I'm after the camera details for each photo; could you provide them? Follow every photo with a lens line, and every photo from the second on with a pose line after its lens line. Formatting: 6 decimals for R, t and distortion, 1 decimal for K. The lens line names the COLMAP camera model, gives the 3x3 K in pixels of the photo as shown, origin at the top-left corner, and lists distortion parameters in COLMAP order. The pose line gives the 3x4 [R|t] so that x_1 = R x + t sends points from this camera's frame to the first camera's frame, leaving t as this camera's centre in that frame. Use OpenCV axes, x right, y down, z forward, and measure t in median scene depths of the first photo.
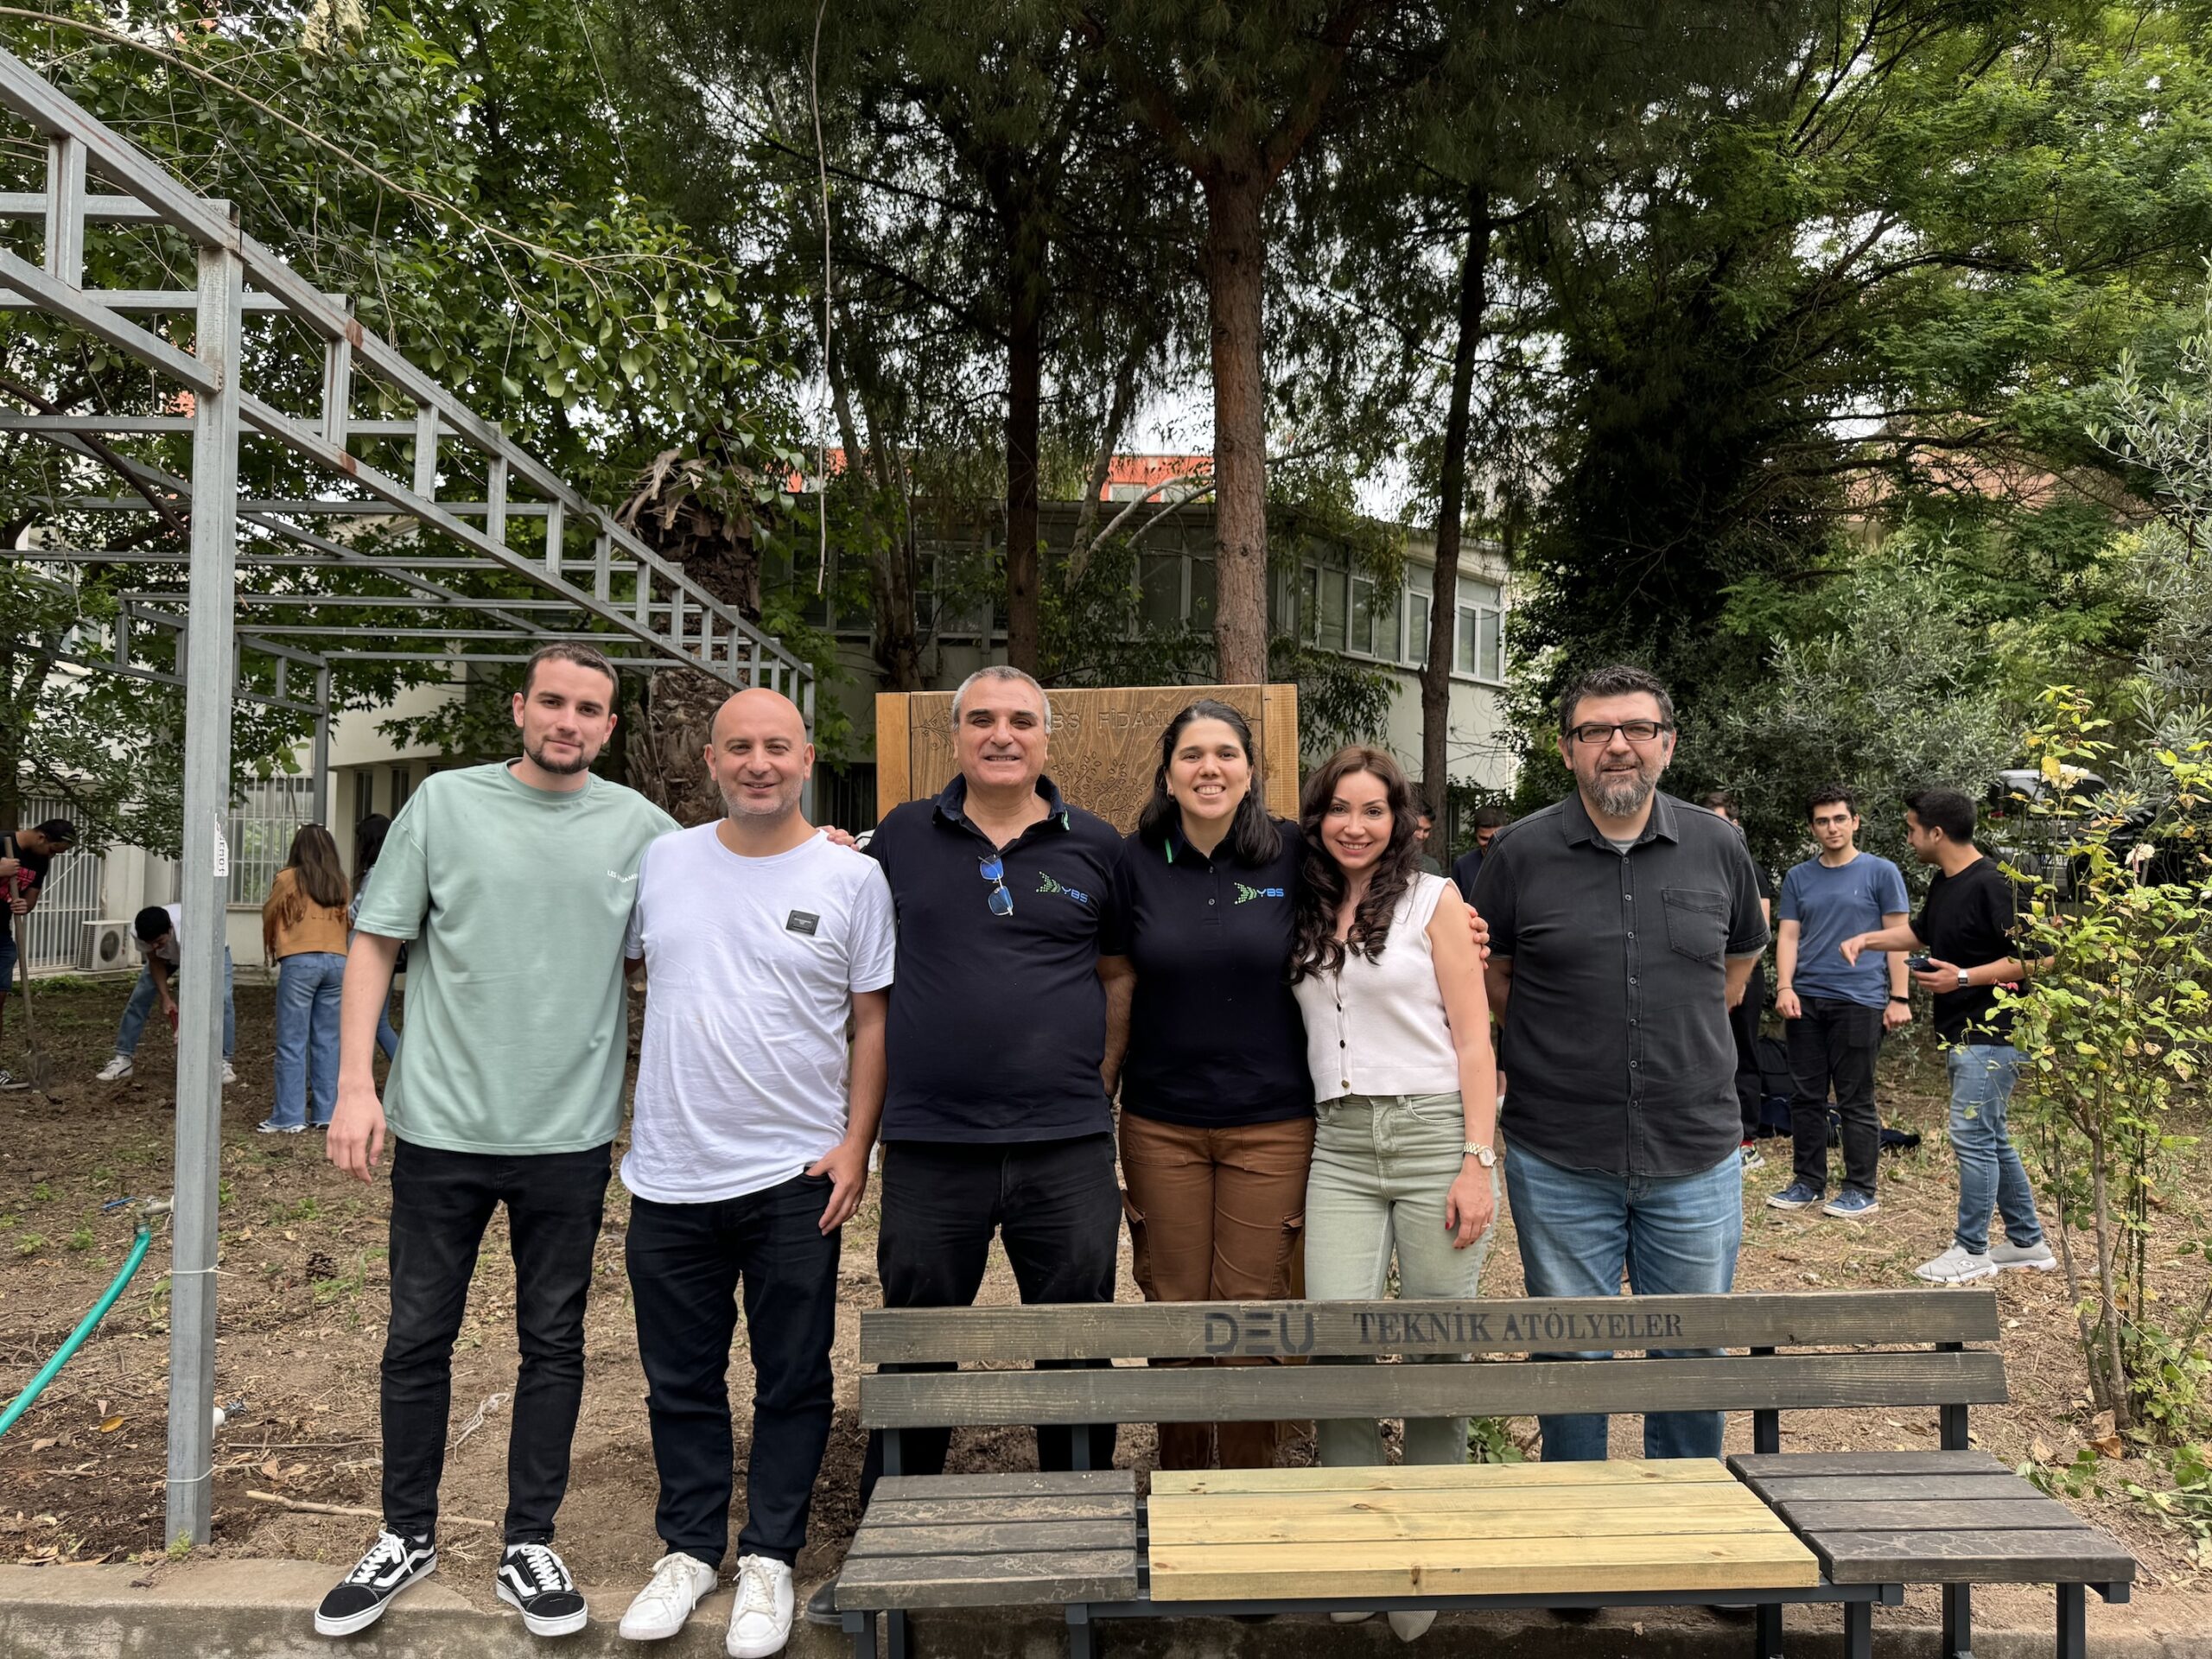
lens RADIAL K [[1576.2, 0, 1113.0], [0, 1576.2, 837.5], [0, 0, 1]] dist [0.159233, -0.238342]
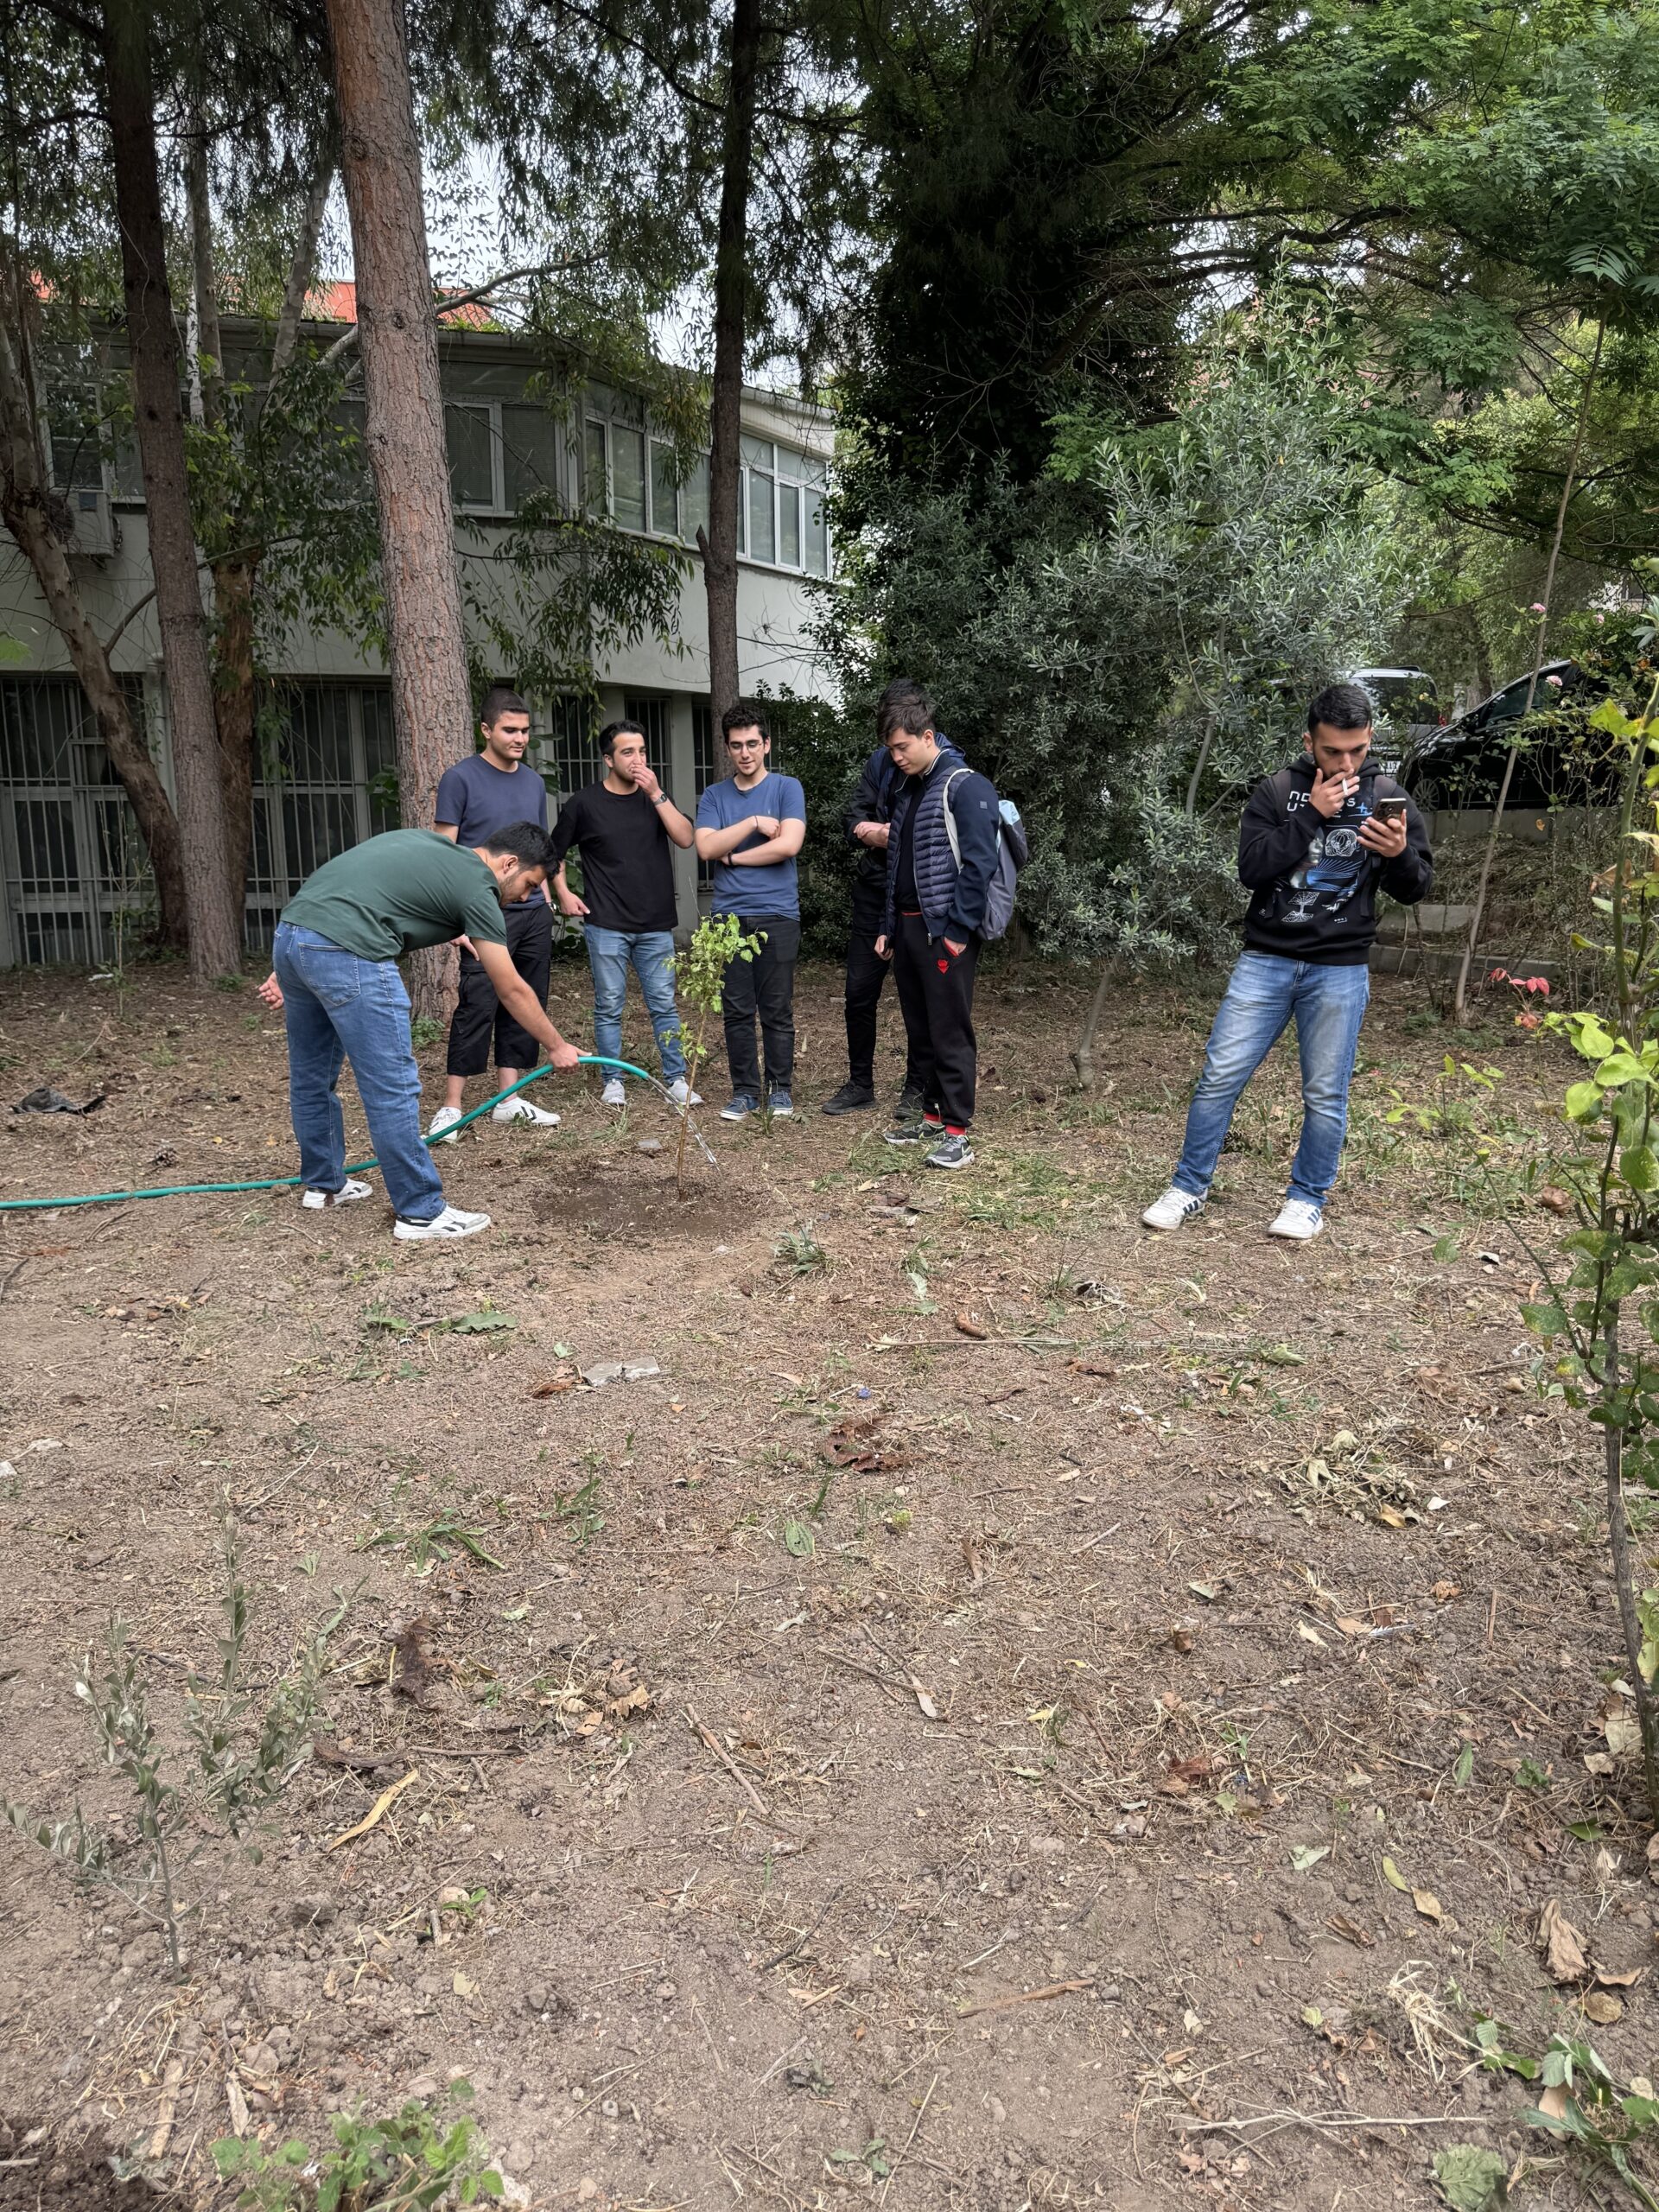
lens RADIAL K [[1598.5, 0, 841.5], [0, 1598.5, 1108.1], [0, 0, 1]] dist [0.036772, -0.028248]
pose [[0.974307, -0.066244, 0.215260, 0.064223], [0.019956, 0.977399, 0.210460, 0.005681], [-0.224336, -0.200757, 0.953609, 0.149511]]
